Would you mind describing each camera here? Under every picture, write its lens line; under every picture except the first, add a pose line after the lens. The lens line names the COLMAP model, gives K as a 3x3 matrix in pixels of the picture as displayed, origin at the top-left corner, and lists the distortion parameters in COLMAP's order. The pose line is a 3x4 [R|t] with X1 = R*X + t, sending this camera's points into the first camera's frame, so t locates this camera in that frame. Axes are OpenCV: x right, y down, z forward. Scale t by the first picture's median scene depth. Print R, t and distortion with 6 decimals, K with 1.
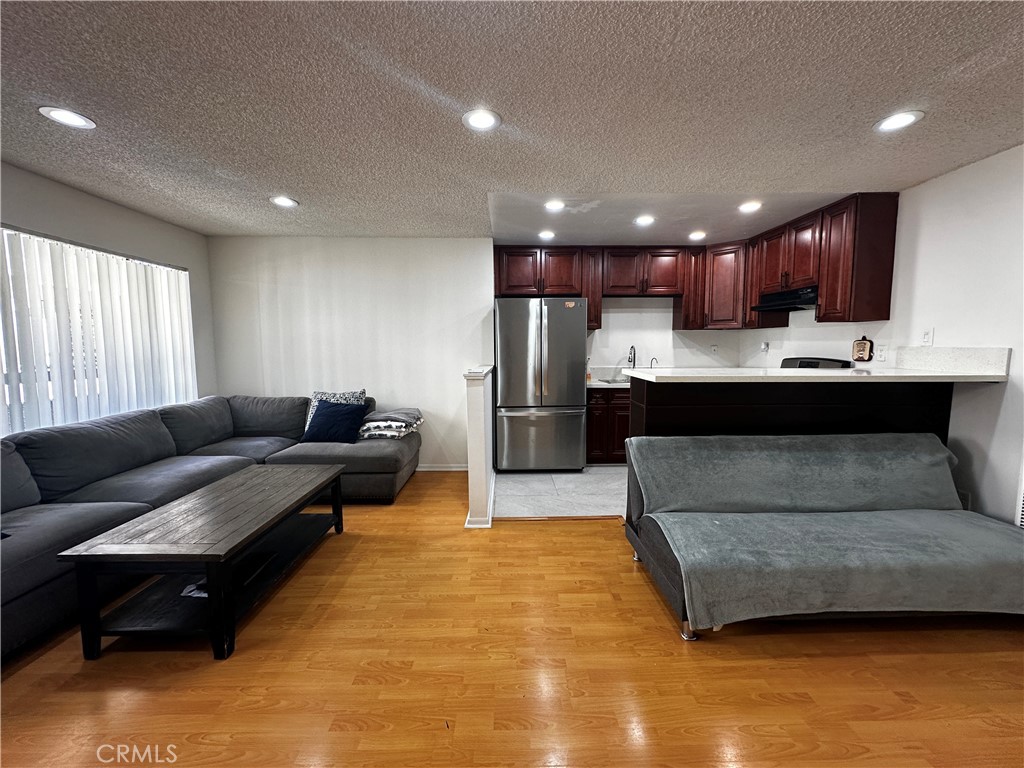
lens RADIAL K [[407.6, 0, 512.0], [0, 407.6, 384.0], [0, 0, 1]] dist [-0.002012, 0.000175]
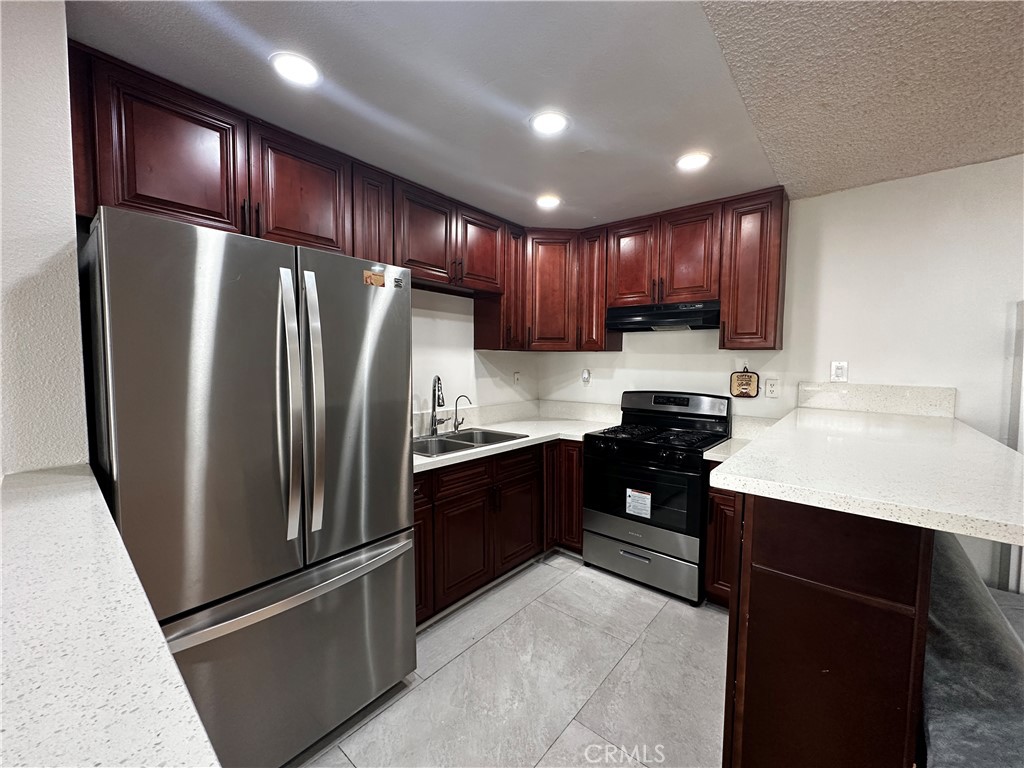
lens RADIAL K [[407.6, 0, 512.0], [0, 407.6, 384.0], [0, 0, 1]] dist [-0.002012, 0.000175]
pose [[0.653341, -0.033555, 0.756320, -0.072644], [0.059765, 0.998185, -0.007342, -0.094649], [-0.754701, 0.049999, 0.654161, 0.728977]]
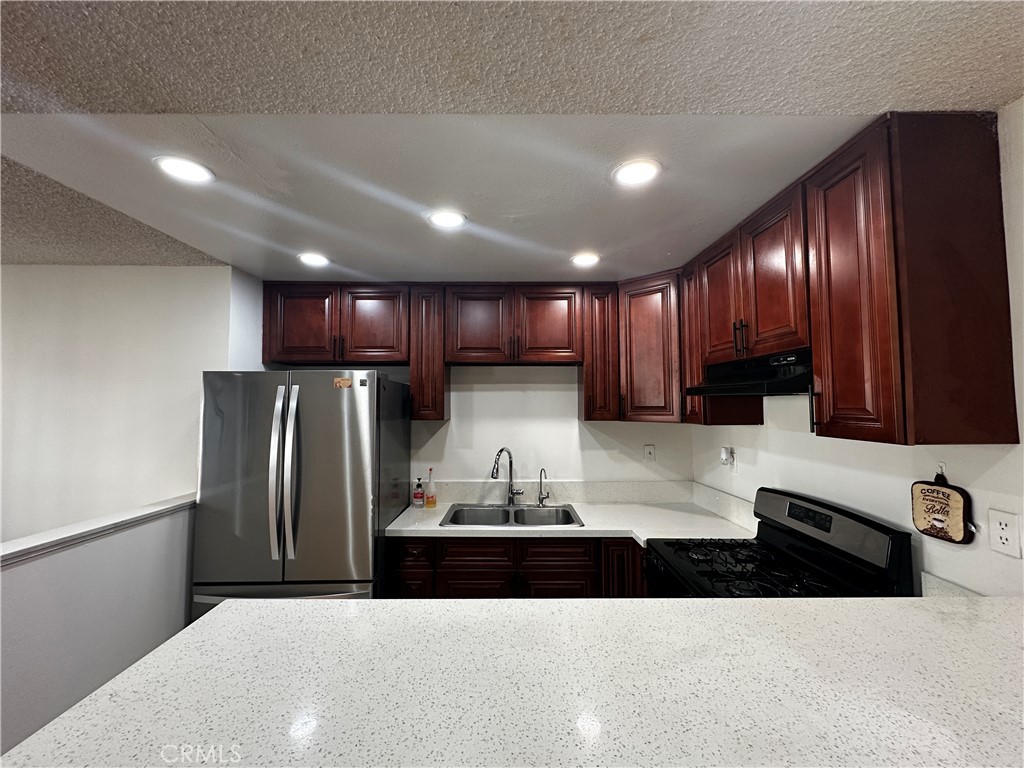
lens RADIAL K [[410.1, 0, 512.0], [0, 410.1, 384.0], [0, 0, 1]] dist [-0.001682, -0.000236]
pose [[0.999982, 0.002431, -0.005443, 0.403641], [-0.003190, 0.989549, -0.144162, -0.130087], [0.005036, 0.144177, 0.989539, 0.529246]]
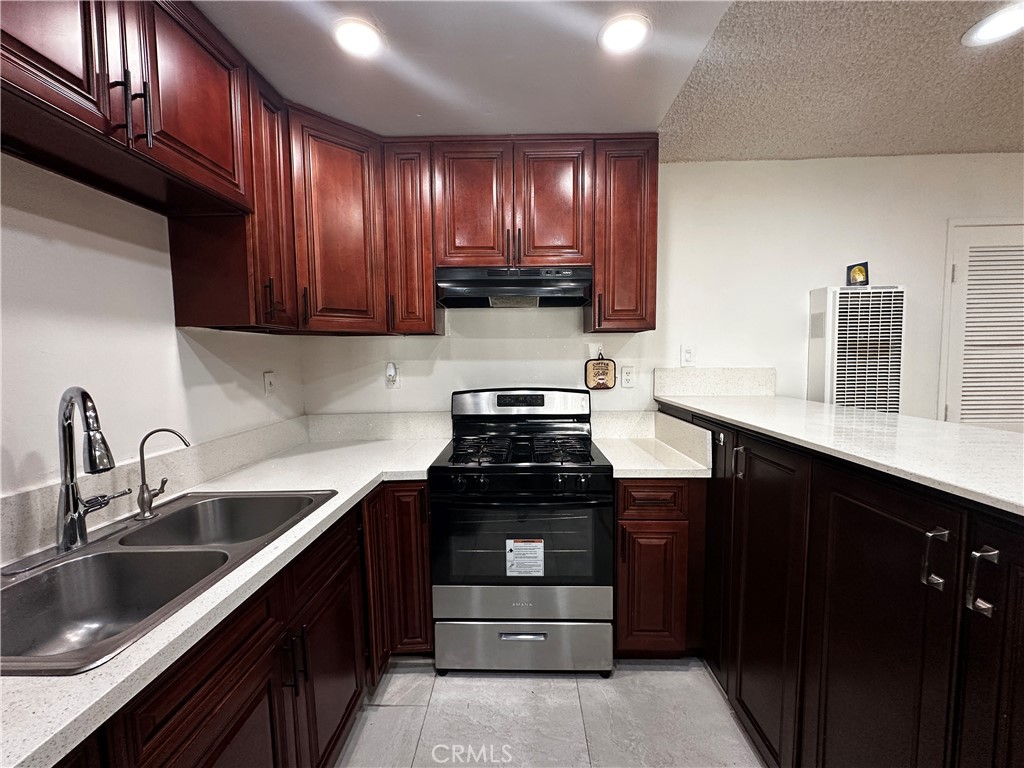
lens RADIAL K [[410.1, 0, 512.0], [0, 410.1, 384.0], [0, 0, 1]] dist [-0.001682, -0.000236]
pose [[0.040127, -0.064490, 0.997111, 0.131503], [0.104422, 0.992721, 0.060004, -0.111081], [-0.993723, 0.101713, 0.046569, 1.004027]]
